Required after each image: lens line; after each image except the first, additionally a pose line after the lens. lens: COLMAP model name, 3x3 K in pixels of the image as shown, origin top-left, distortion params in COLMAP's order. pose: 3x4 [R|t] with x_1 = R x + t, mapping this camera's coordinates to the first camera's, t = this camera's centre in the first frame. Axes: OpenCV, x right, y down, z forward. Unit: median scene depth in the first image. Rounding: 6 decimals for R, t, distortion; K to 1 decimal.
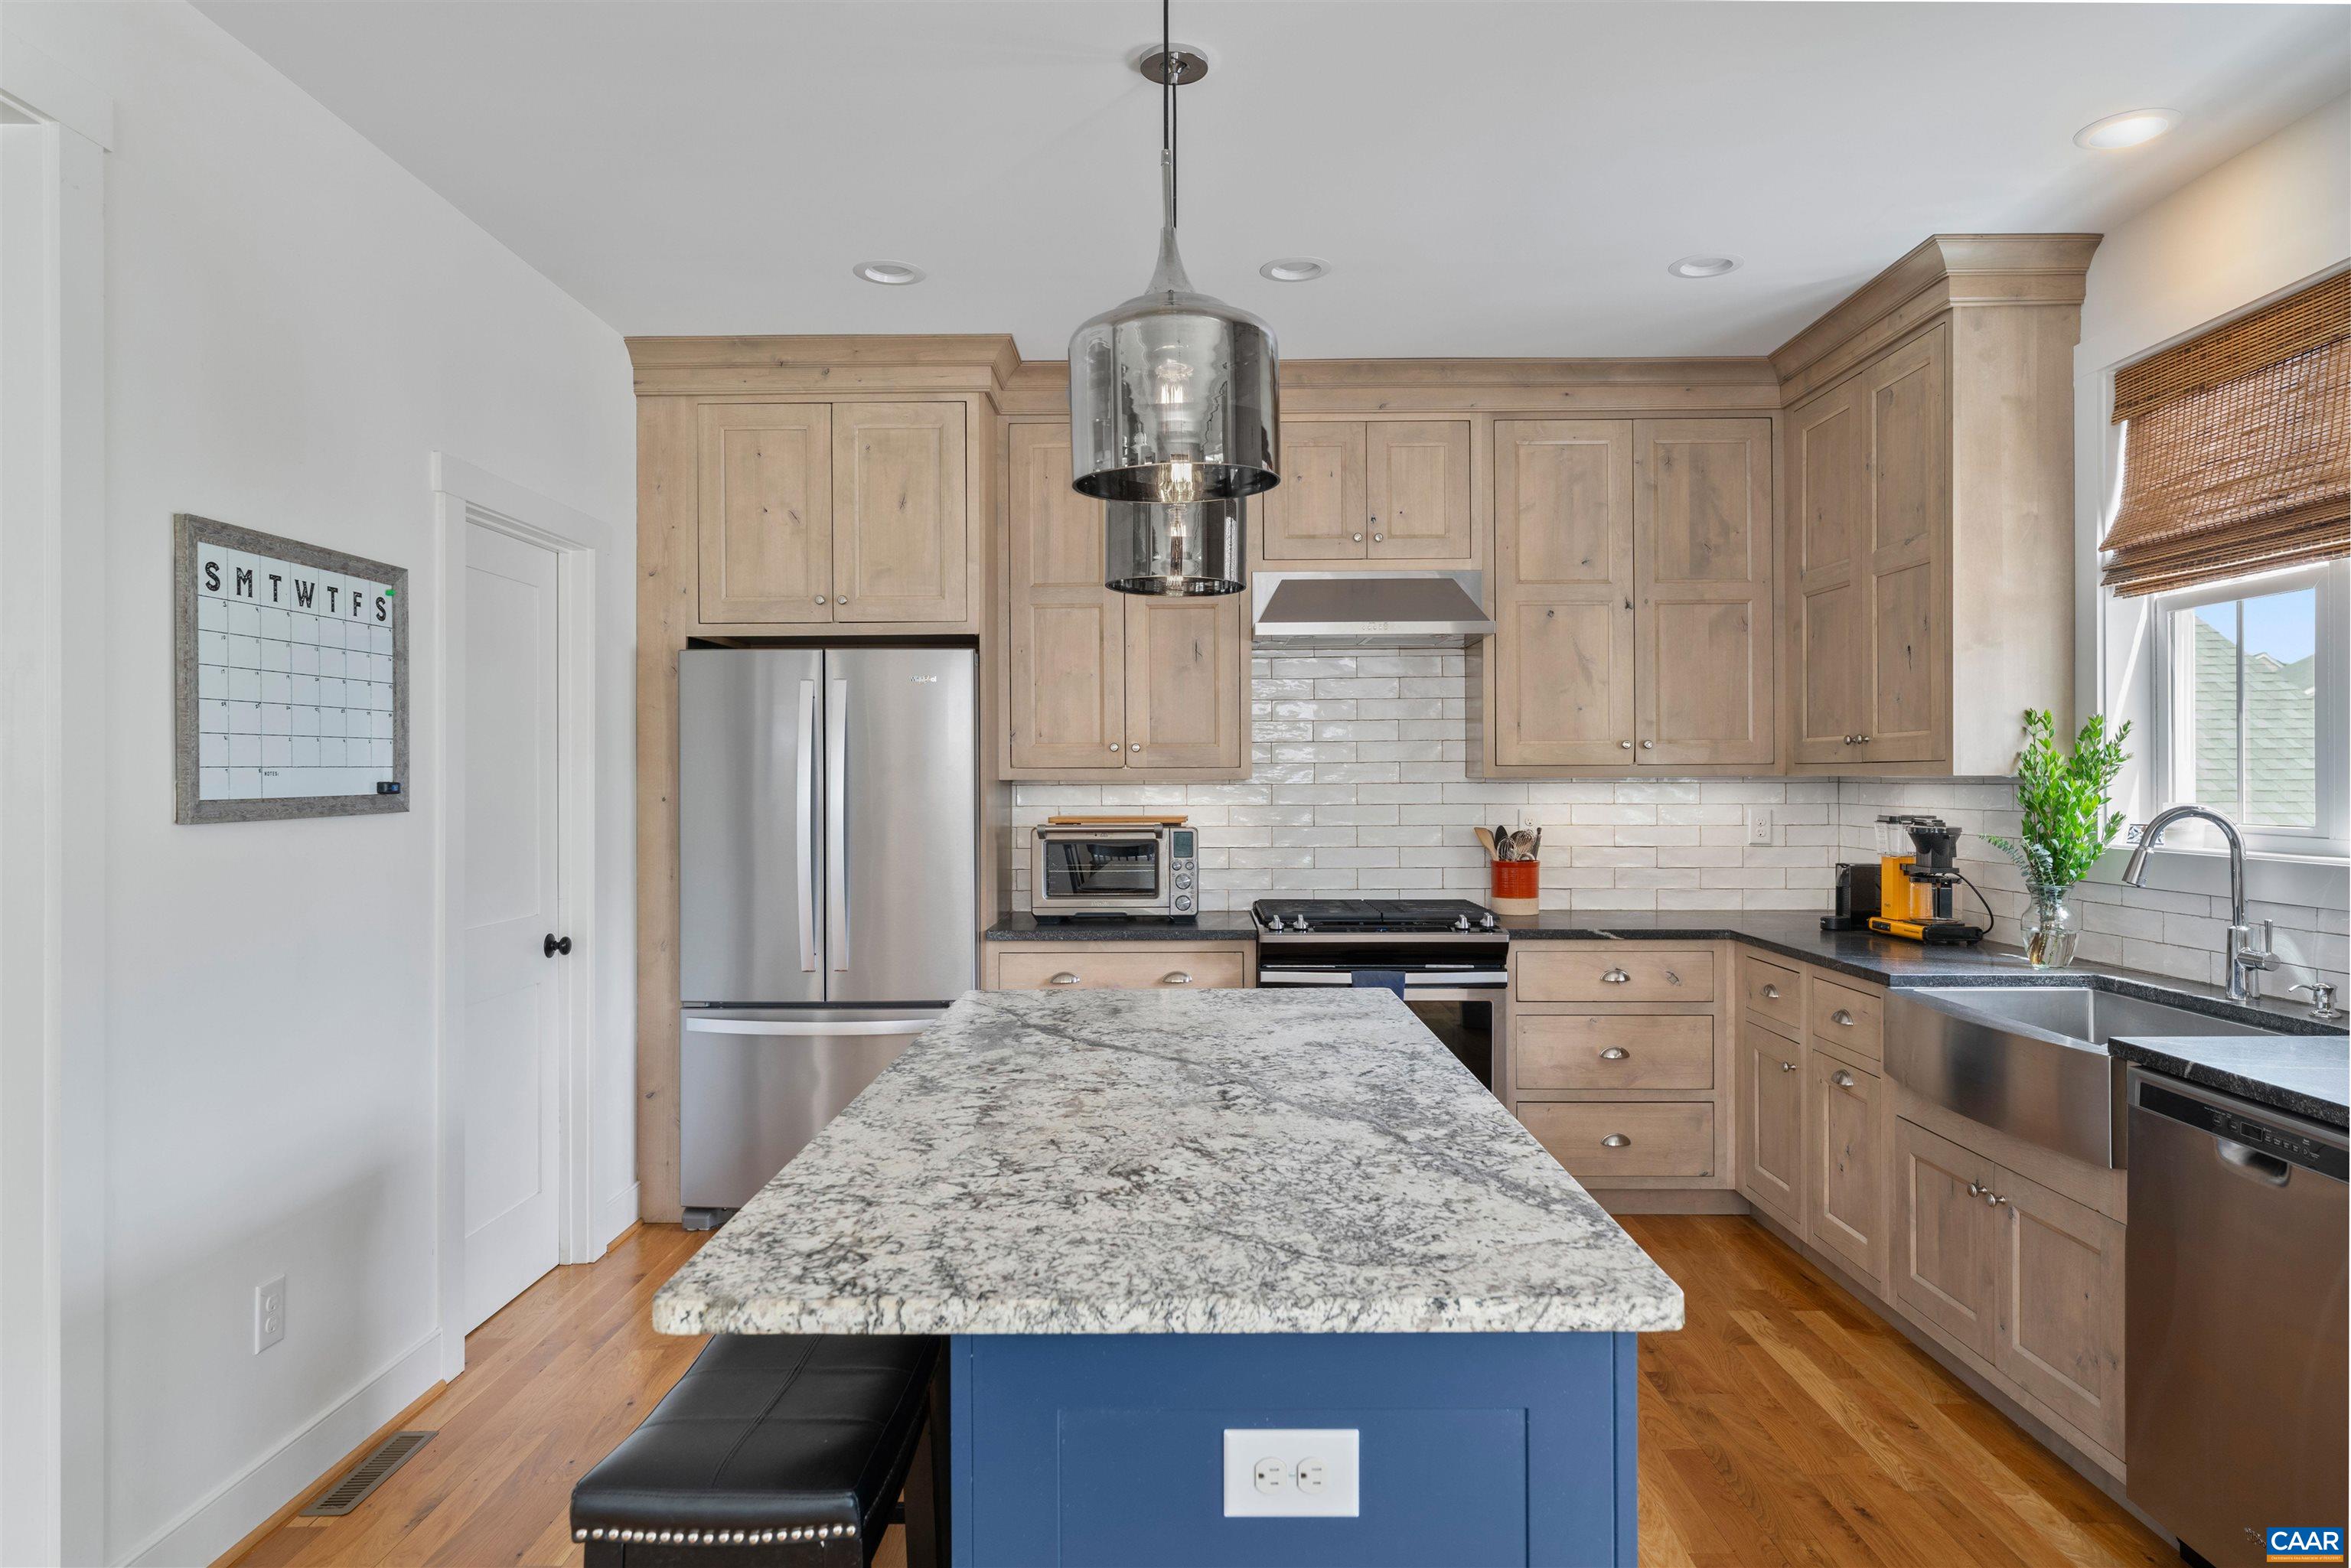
lens RADIAL K [[1410.7, 0, 1175.5], [0, 1410.7, 784.0], [0, 0, 1]] dist [-0.000208, -0.001656]
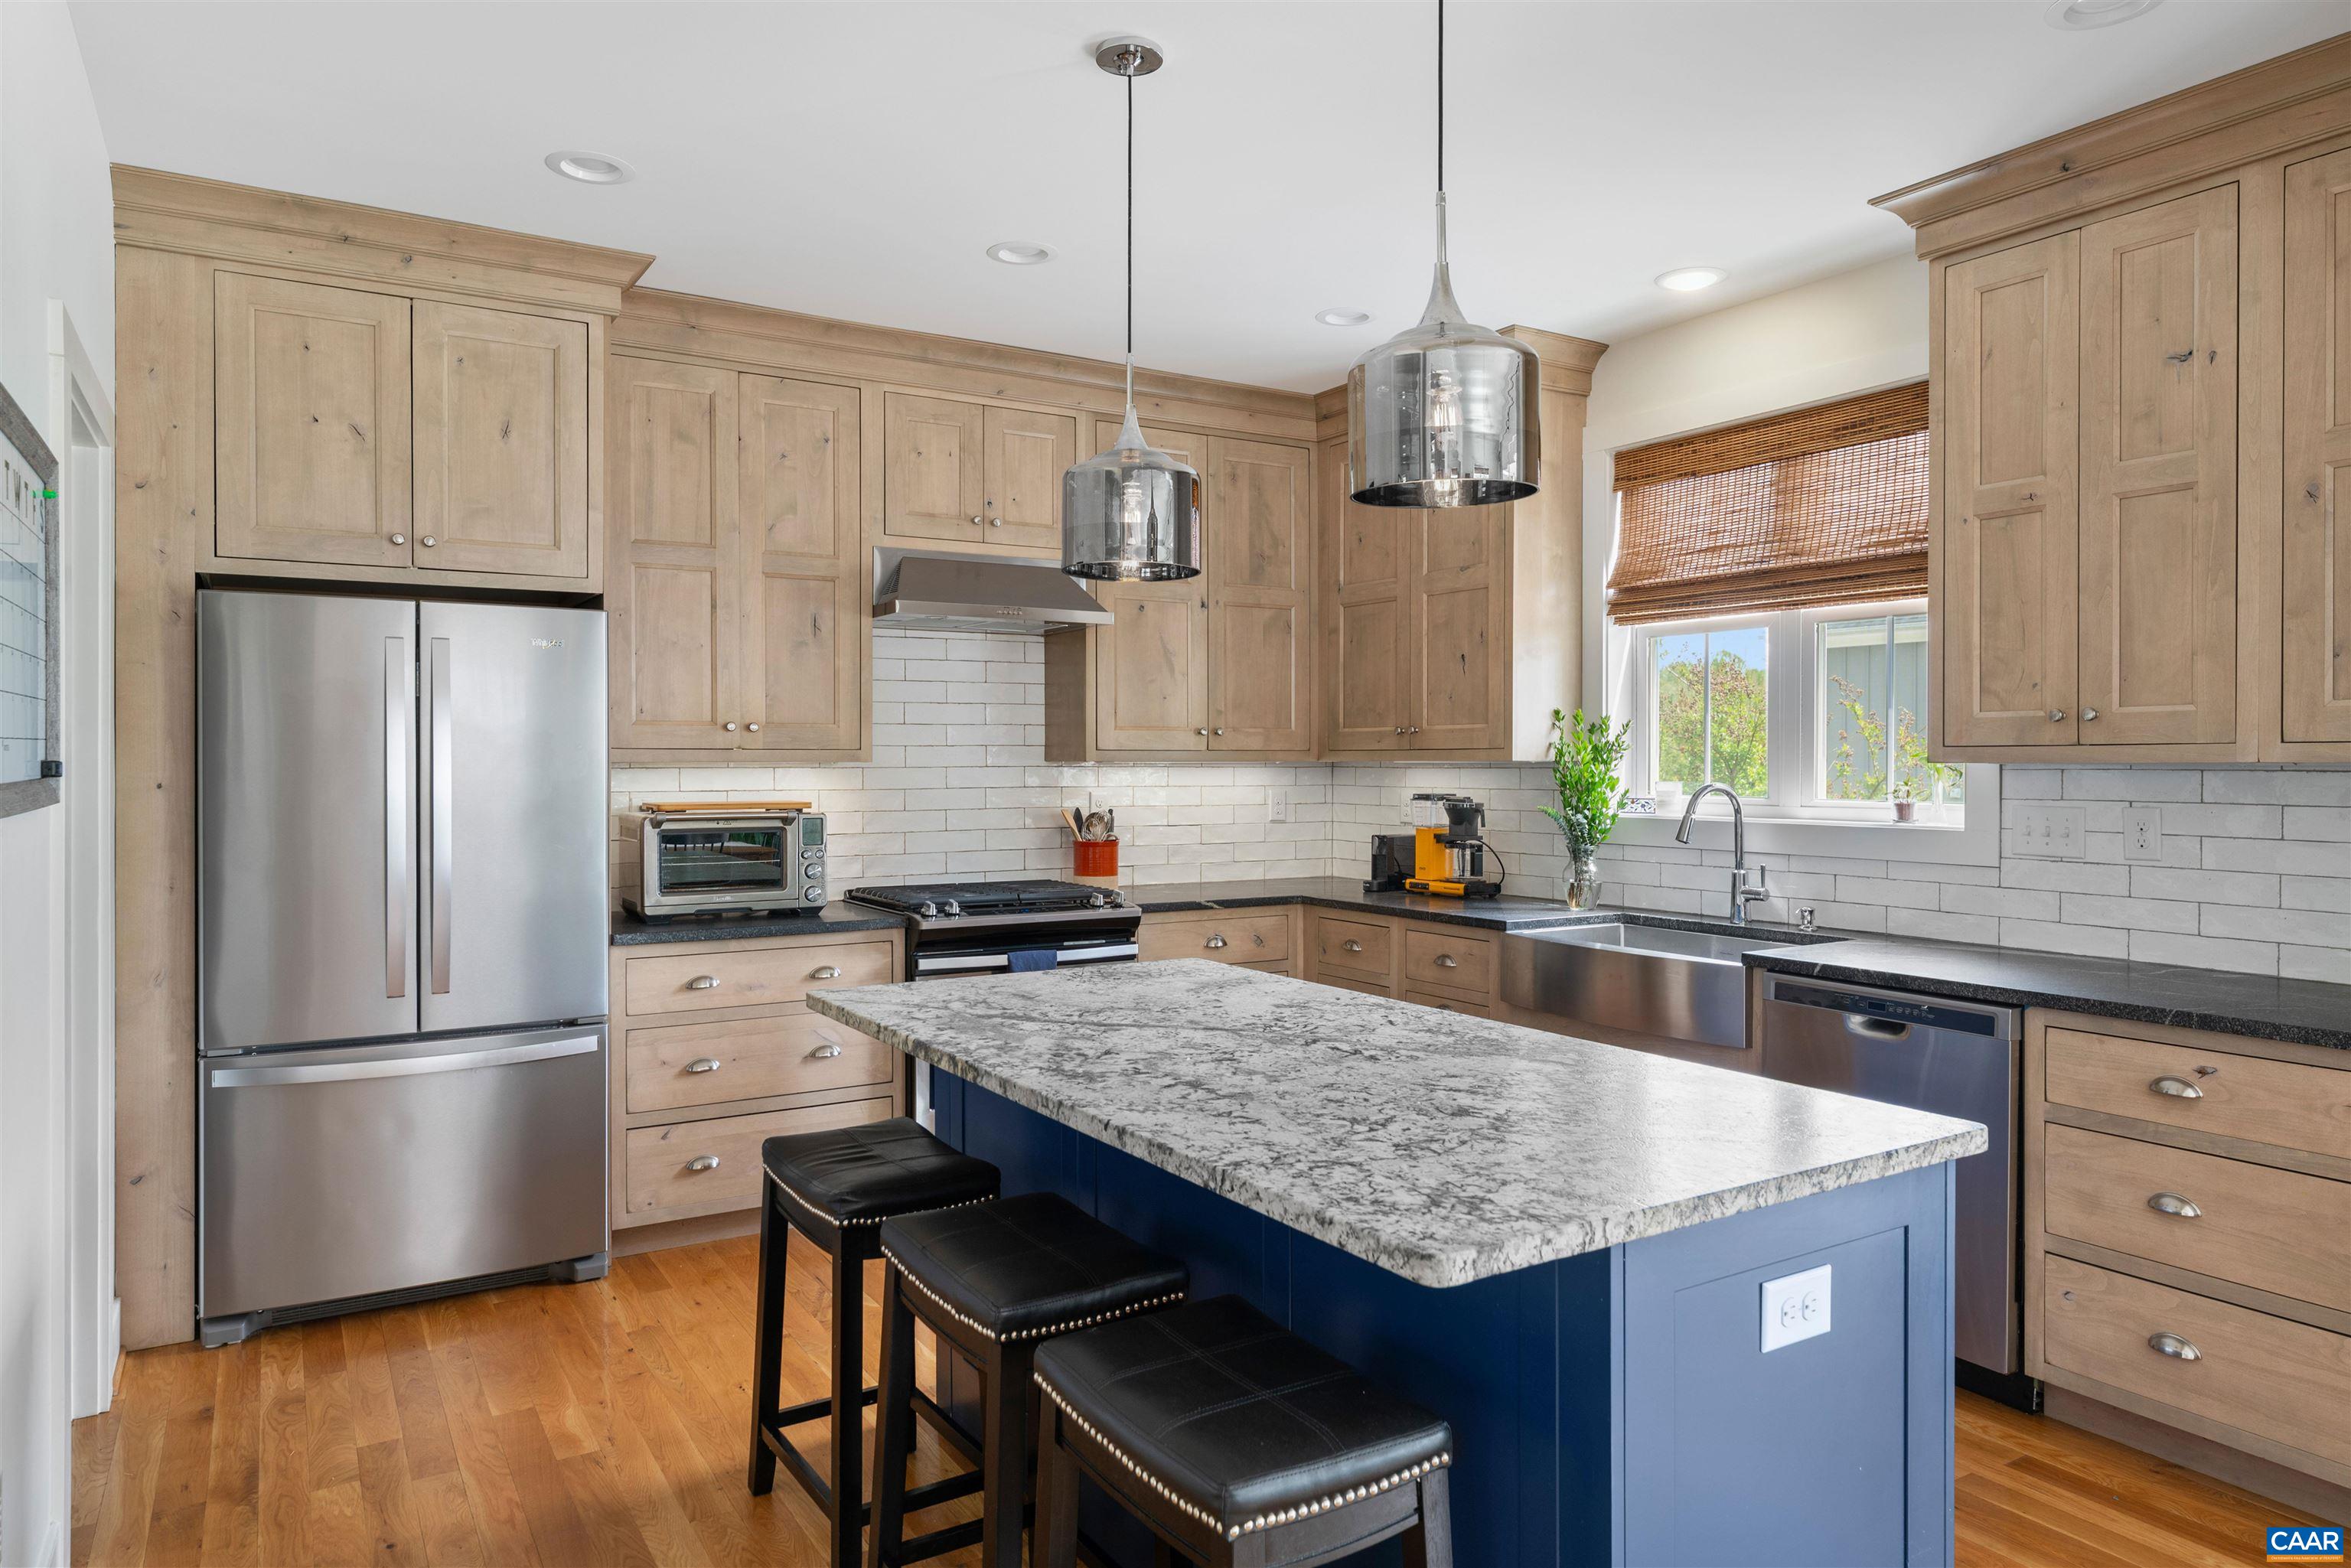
lens RADIAL K [[1448.8, 0, 1175.5], [0, 1448.8, 784.0], [0, 0, 1]] dist [-0.002326, 0.000697]
pose [[0.851221, -0.004462, 0.524788, -0.316118], [-0.000502, 0.999956, 0.009315, 0.002291], [-0.524807, -0.008193, 0.851182, 0.056672]]
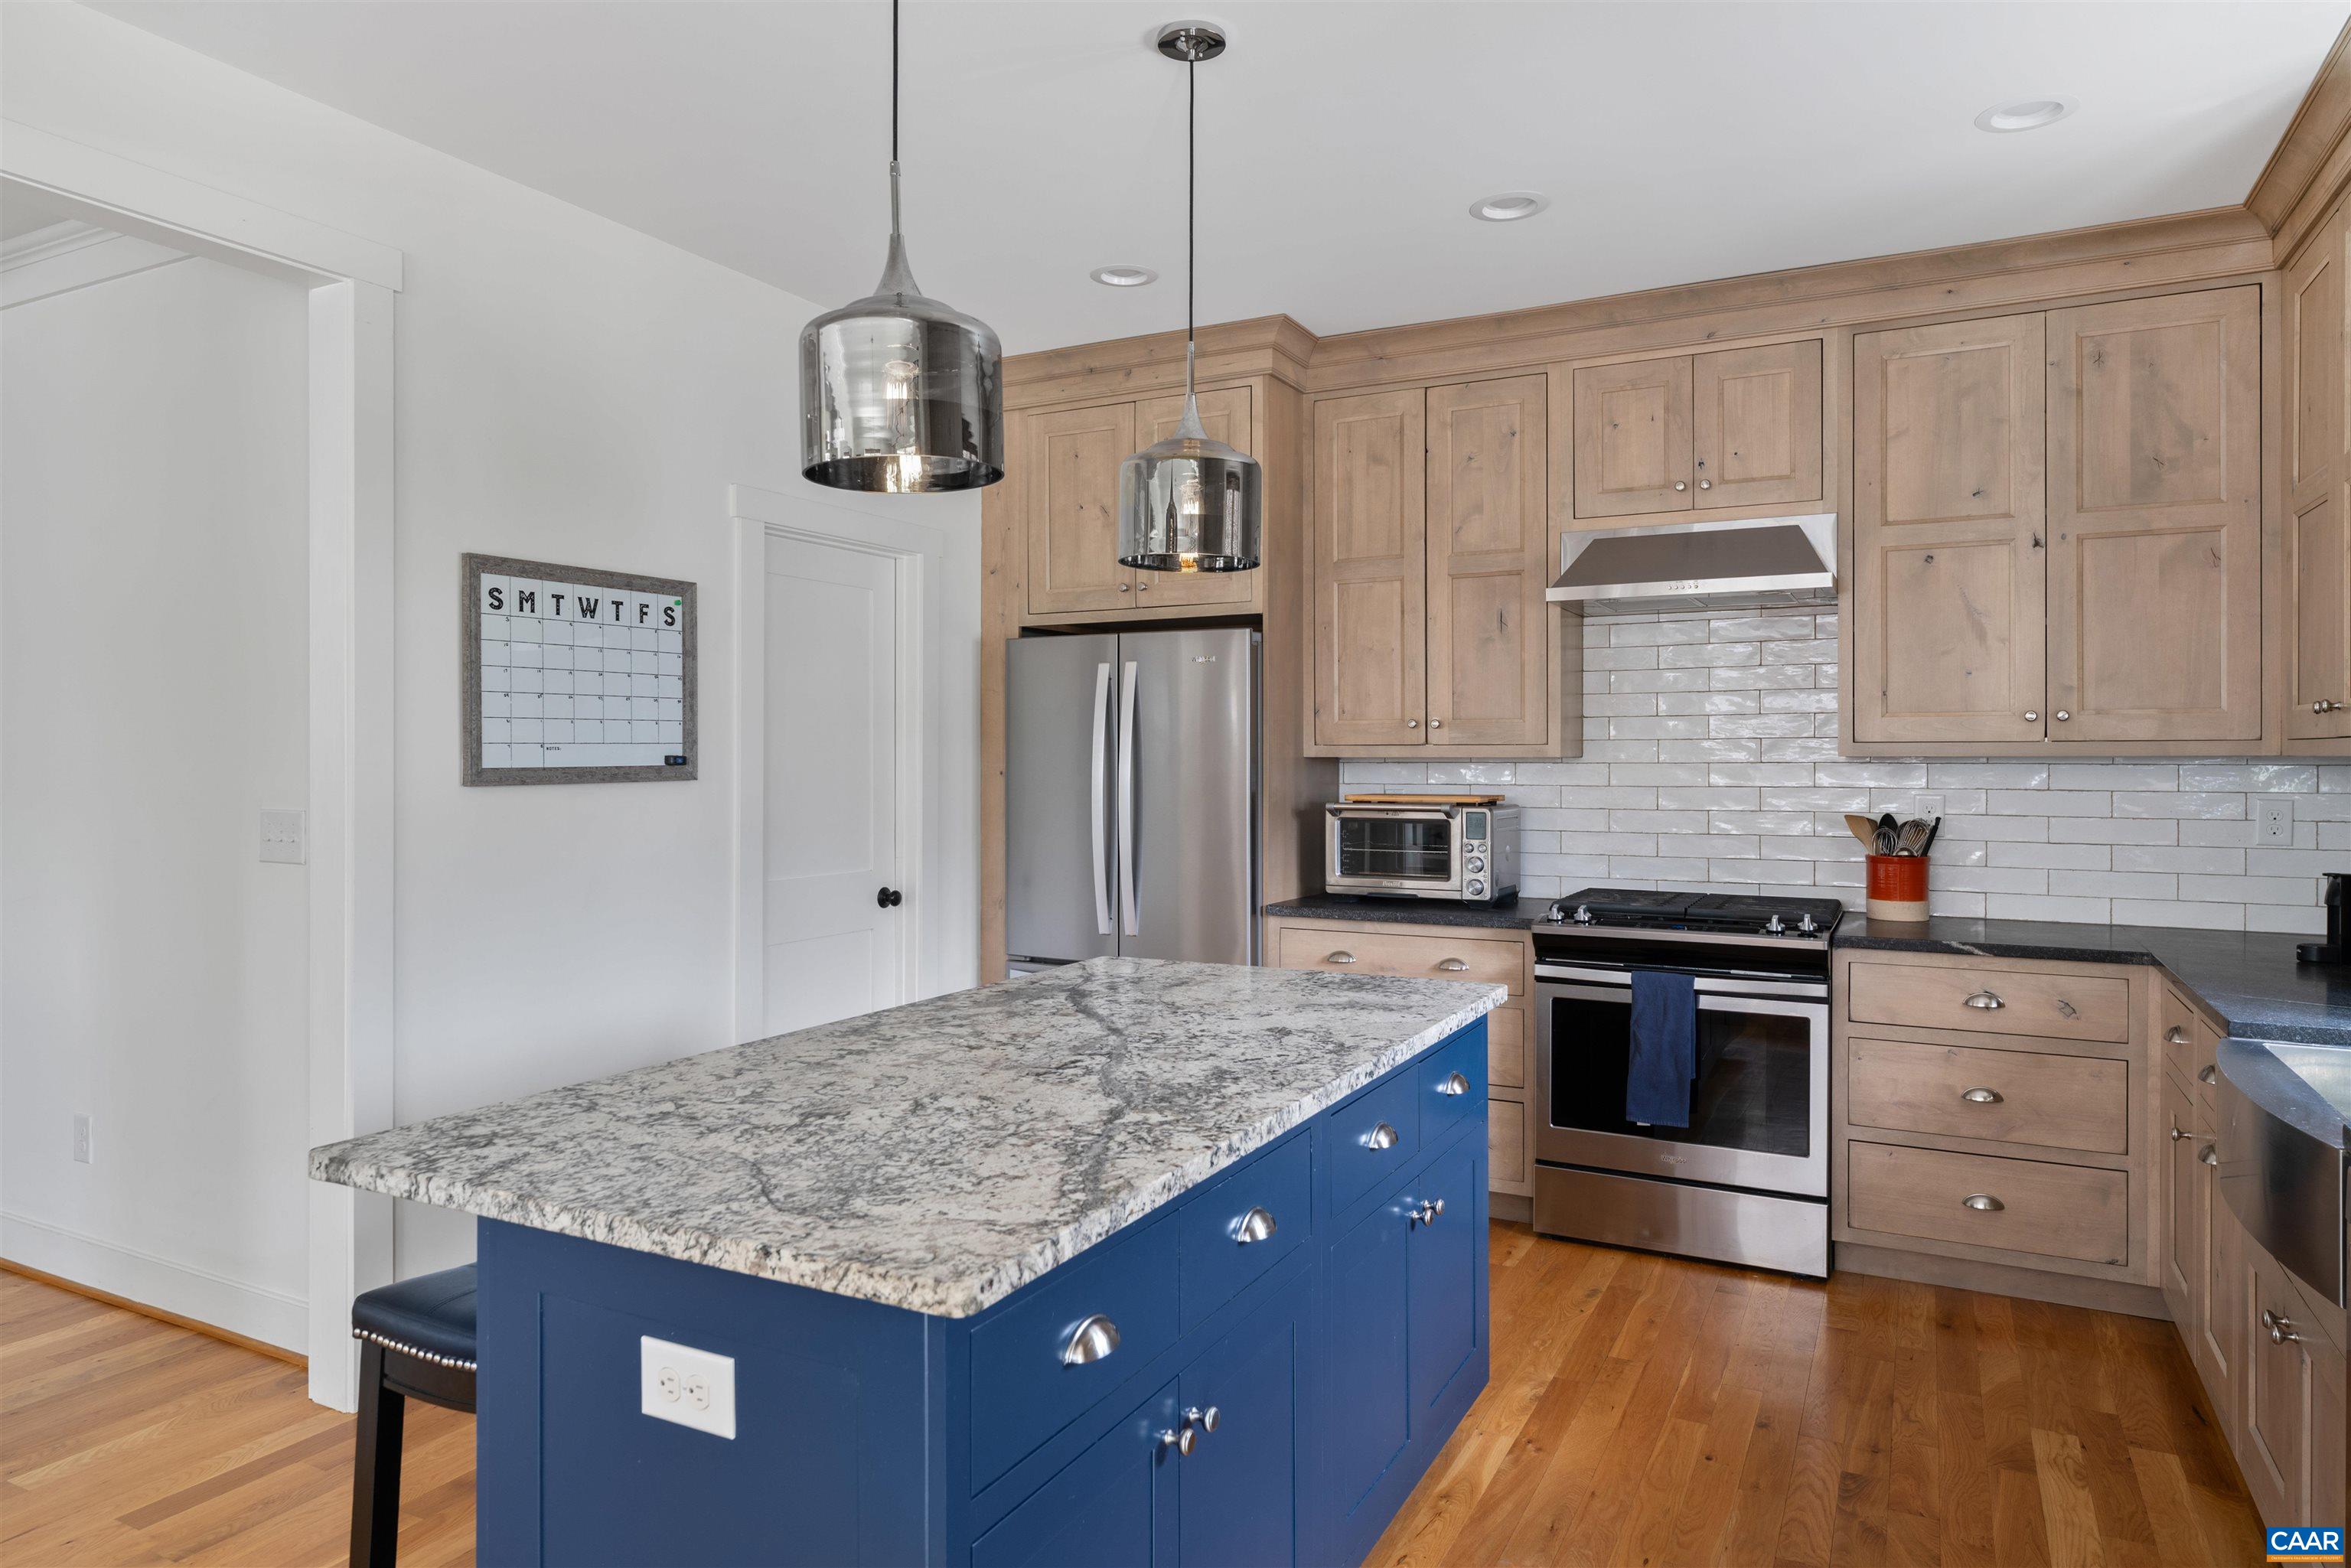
lens RADIAL K [[1419.0, 0, 1154.7], [0, 1419.0, 771.7], [0, 0, 1]] dist [0.000857, -0.002077]
pose [[0.890681, 0.008768, -0.454544, 0.264134], [-0.005876, 0.999953, 0.007775, 0.000366], [0.454590, -0.004254, 0.890691, 0.054699]]
